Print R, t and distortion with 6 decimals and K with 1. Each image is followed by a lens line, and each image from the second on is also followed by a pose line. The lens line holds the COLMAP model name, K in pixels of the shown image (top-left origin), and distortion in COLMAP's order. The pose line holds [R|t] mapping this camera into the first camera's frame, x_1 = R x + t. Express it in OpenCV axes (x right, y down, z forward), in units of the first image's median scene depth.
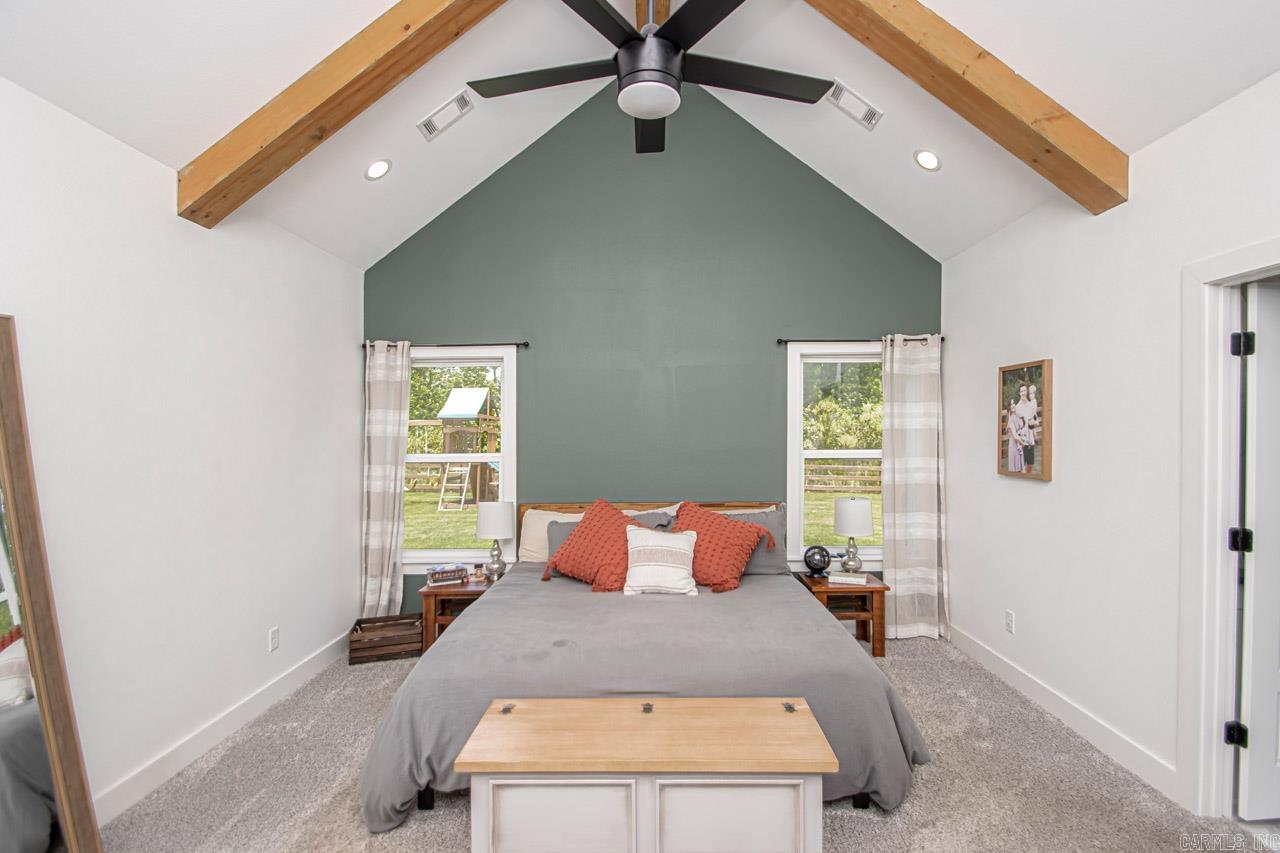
lens RADIAL K [[596.5, 0, 660.2], [0, 596.5, 428.7], [0, 0, 1]] dist [0.018027, -0.018072]
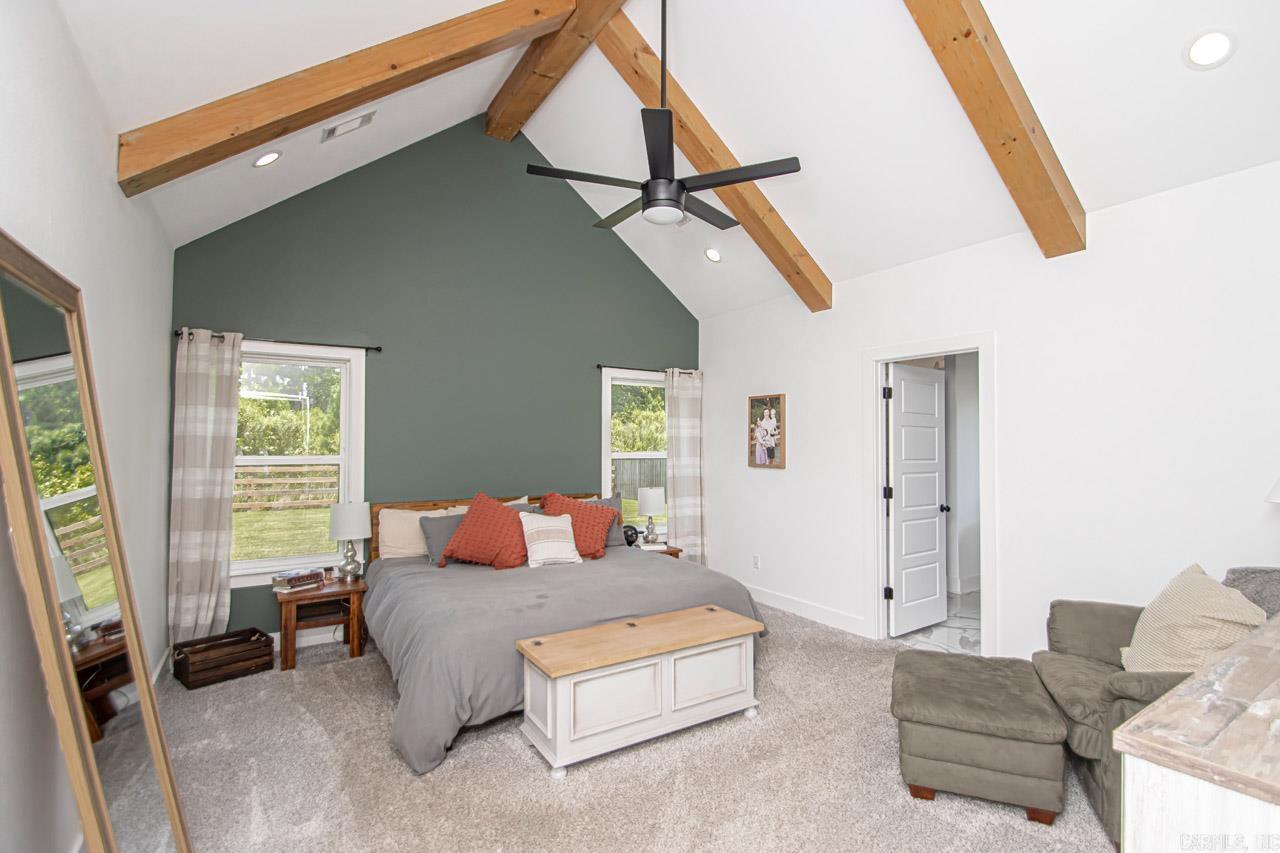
lens RADIAL K [[594.2, 0, 652.2], [0, 594.2, 421.7], [0, 0, 1]] dist [0.017108, -0.017675]
pose [[0.836847, 0.029821, 0.546624, -0.482545], [-0.010177, 0.999190, -0.038929, 0.024191], [-0.547342, 0.027014, 0.836473, -0.142378]]
